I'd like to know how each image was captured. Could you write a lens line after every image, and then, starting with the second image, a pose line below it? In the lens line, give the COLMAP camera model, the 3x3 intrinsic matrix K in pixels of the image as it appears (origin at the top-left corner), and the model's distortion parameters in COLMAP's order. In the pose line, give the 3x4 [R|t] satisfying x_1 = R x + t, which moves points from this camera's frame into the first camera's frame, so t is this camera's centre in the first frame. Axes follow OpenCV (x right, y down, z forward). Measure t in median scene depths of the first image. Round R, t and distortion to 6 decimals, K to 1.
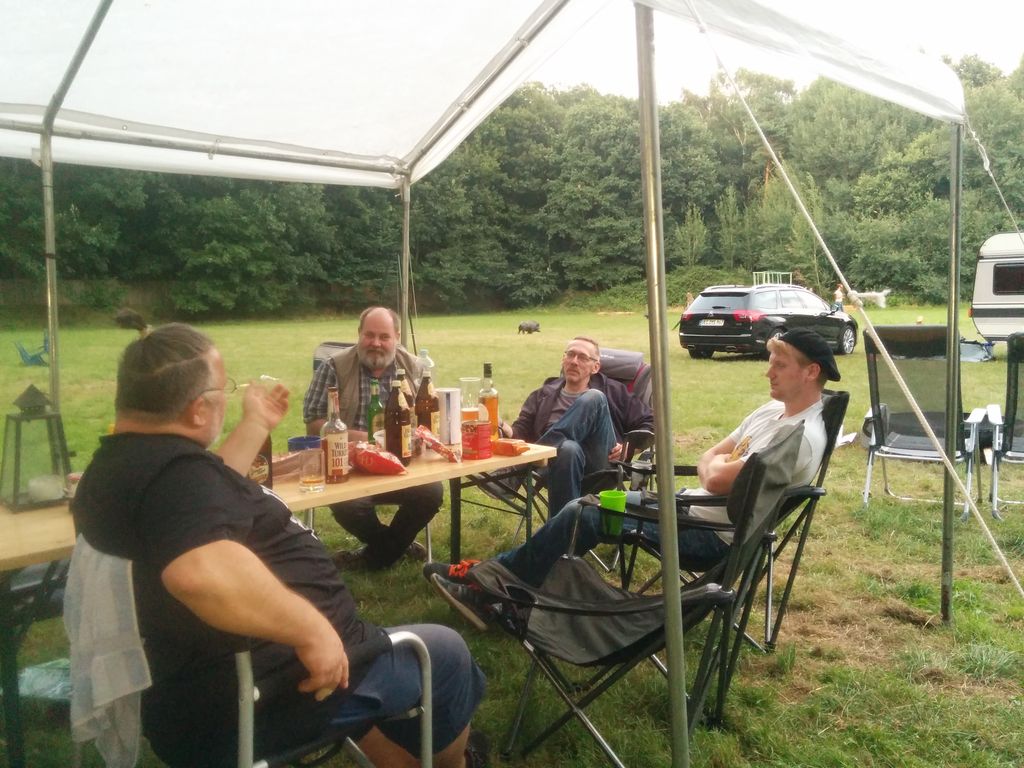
lens RADIAL K [[908.2, 0, 512.3], [0, 908.2, 386.0], [0, 0, 1]] dist [0.043822, -0.012293]
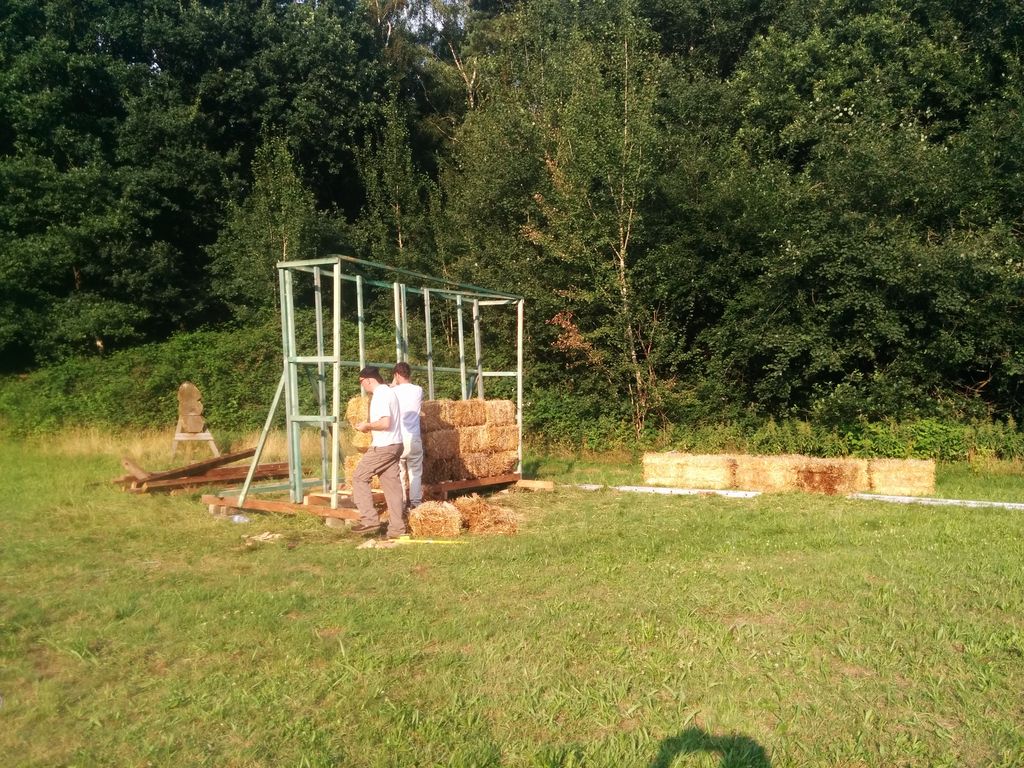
lens RADIAL K [[908.2, 0, 506.3], [0, 908.2, 379.3], [0, 0, 1]] dist [0.043822, -0.012293]
pose [[0.977394, 0.015239, 0.210877, 0.239858], [0.004802, 0.995542, -0.094201, -0.081418], [-0.211373, 0.093084, 0.972963, 0.743842]]
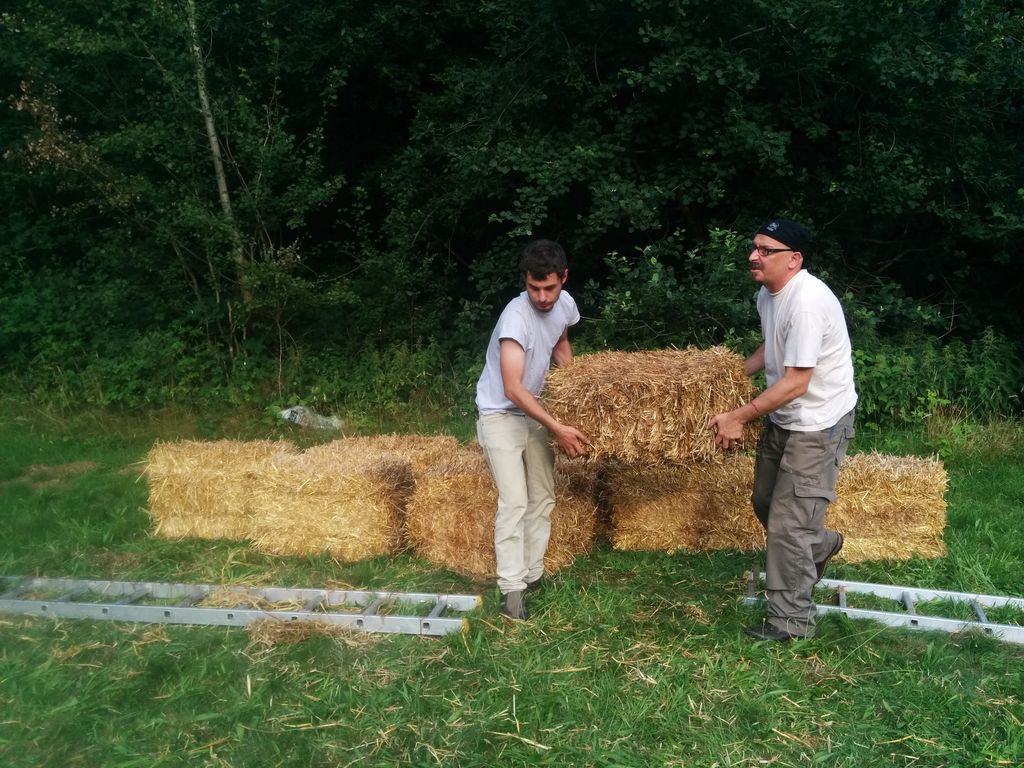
lens RADIAL K [[908.2, 0, 509.2], [0, 908.2, 385.0], [0, 0, 1]] dist [0.043822, -0.012293]
pose [[0.871550, -0.027989, 0.489508, 0.310071], [0.020173, 0.999571, 0.021235, -0.090352], [-0.489892, -0.008632, 0.871740, 0.876505]]
